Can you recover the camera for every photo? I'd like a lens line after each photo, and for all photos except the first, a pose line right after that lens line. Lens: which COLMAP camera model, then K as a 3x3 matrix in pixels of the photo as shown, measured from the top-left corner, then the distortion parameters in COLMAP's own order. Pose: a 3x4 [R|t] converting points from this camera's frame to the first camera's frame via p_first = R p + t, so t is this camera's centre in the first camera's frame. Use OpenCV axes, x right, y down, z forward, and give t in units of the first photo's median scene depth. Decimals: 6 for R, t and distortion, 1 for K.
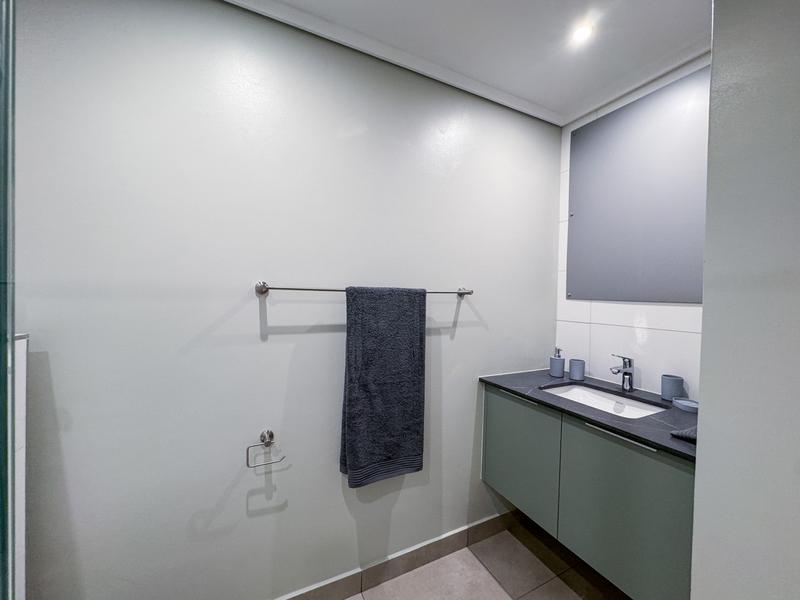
lens RADIAL K [[317.9, 0, 399.8], [0, 317.9, 298.6], [0, 0, 1]] dist [-0.002559, 0.000192]
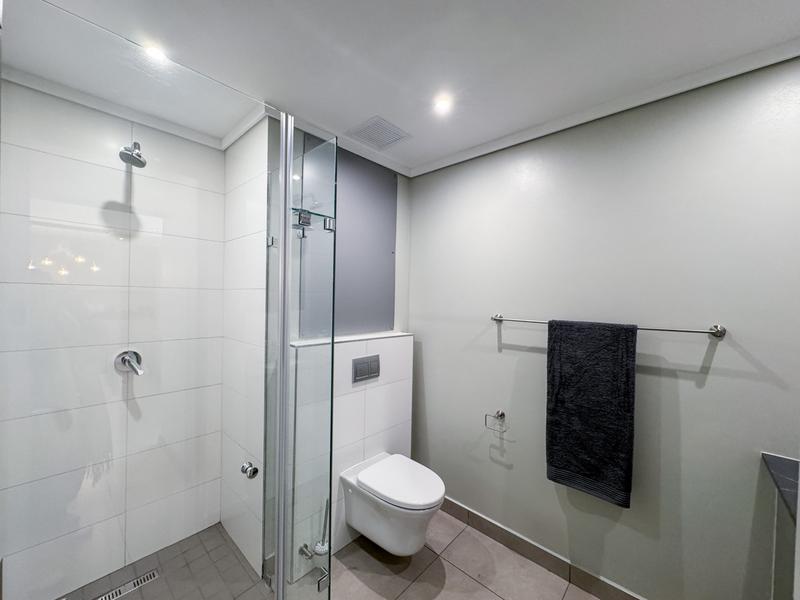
lens RADIAL K [[317.9, 0, 399.8], [0, 317.9, 298.6], [0, 0, 1]] dist [-0.002559, 0.000192]
pose [[0.364876, -0.006482, -0.931034, 0.758109], [-0.025770, 0.999522, -0.017058, -0.080113], [0.930699, 0.030216, 0.364535, -0.035179]]
